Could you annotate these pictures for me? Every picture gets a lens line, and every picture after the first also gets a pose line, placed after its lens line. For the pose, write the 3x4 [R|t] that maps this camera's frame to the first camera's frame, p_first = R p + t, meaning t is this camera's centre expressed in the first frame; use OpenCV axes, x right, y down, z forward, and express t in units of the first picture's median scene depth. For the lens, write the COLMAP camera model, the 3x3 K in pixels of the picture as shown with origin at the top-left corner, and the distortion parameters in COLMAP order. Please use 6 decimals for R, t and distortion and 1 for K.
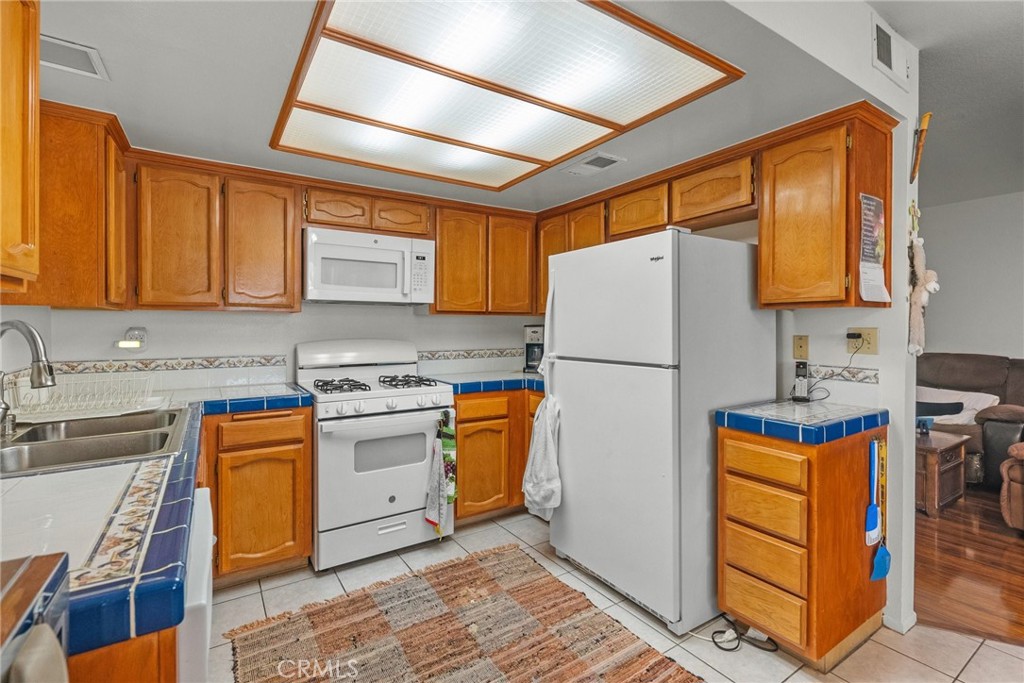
lens RADIAL K [[467.2, 0, 517.2], [0, 467.2, 330.9], [0, 0, 1]] dist [0.000333, 0.000408]
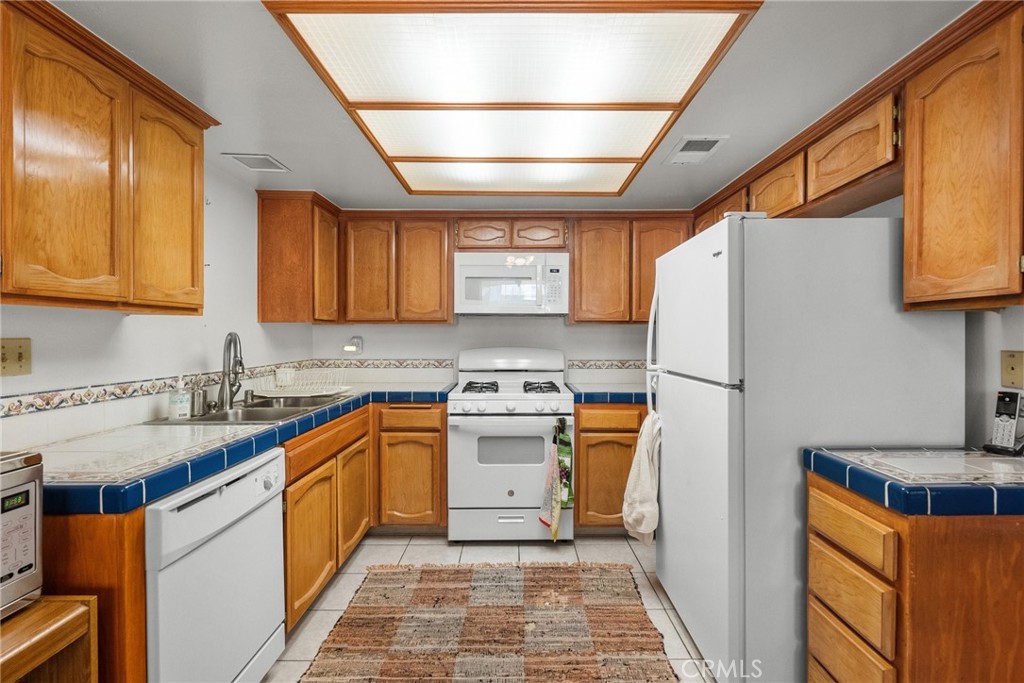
lens RADIAL K [[464.8, 0, 518.1], [0, 464.8, 341.6], [0, 0, 1]] dist [-0.000057, 0.000877]
pose [[0.839493, 0.007373, -0.543321, 0.371281], [-0.006176, 0.999973, 0.004027, -0.000937], [0.543336, -0.000025, 0.839516, 0.100178]]
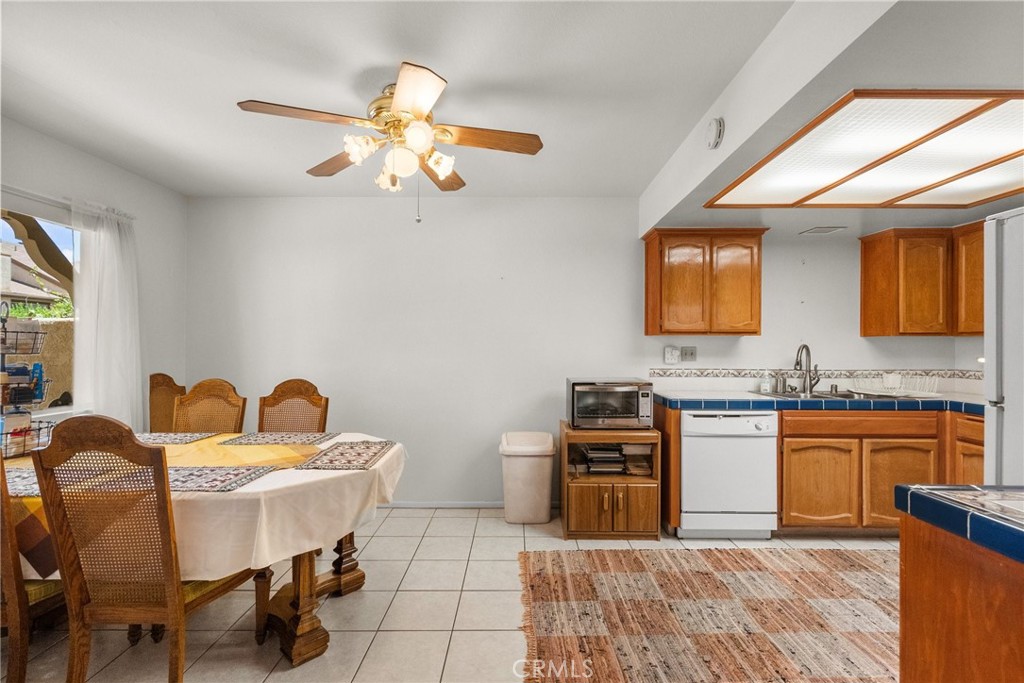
lens RADIAL K [[464.8, 0, 518.1], [0, 464.8, 341.6], [0, 0, 1]] dist [-0.000057, 0.000877]
pose [[-0.552233, -0.006228, -0.833667, 1.113833], [-0.011680, 0.999932, 0.000266, -0.010802], [0.833608, 0.009884, -0.552268, 0.631442]]
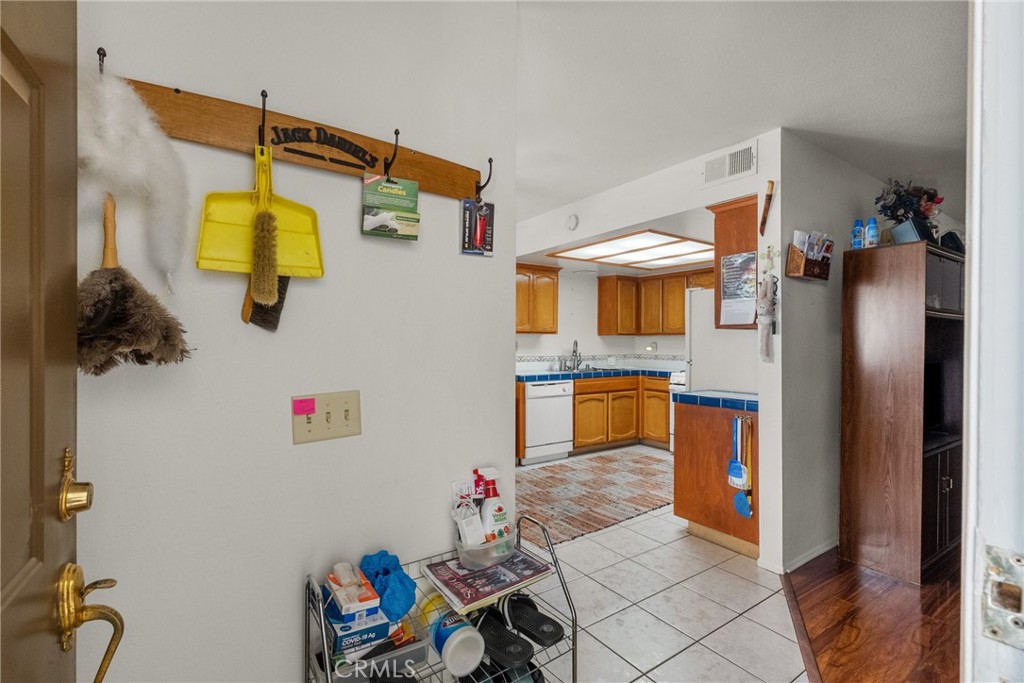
lens RADIAL K [[464.8, 0, 518.1], [0, 464.8, 341.6], [0, 0, 1]] dist [-0.000057, 0.000877]
pose [[0.028147, -0.001328, -0.999603, 1.789633], [-0.012865, 0.999916, -0.001691, 0.003275], [0.999521, 0.012908, 0.028127, 0.206396]]
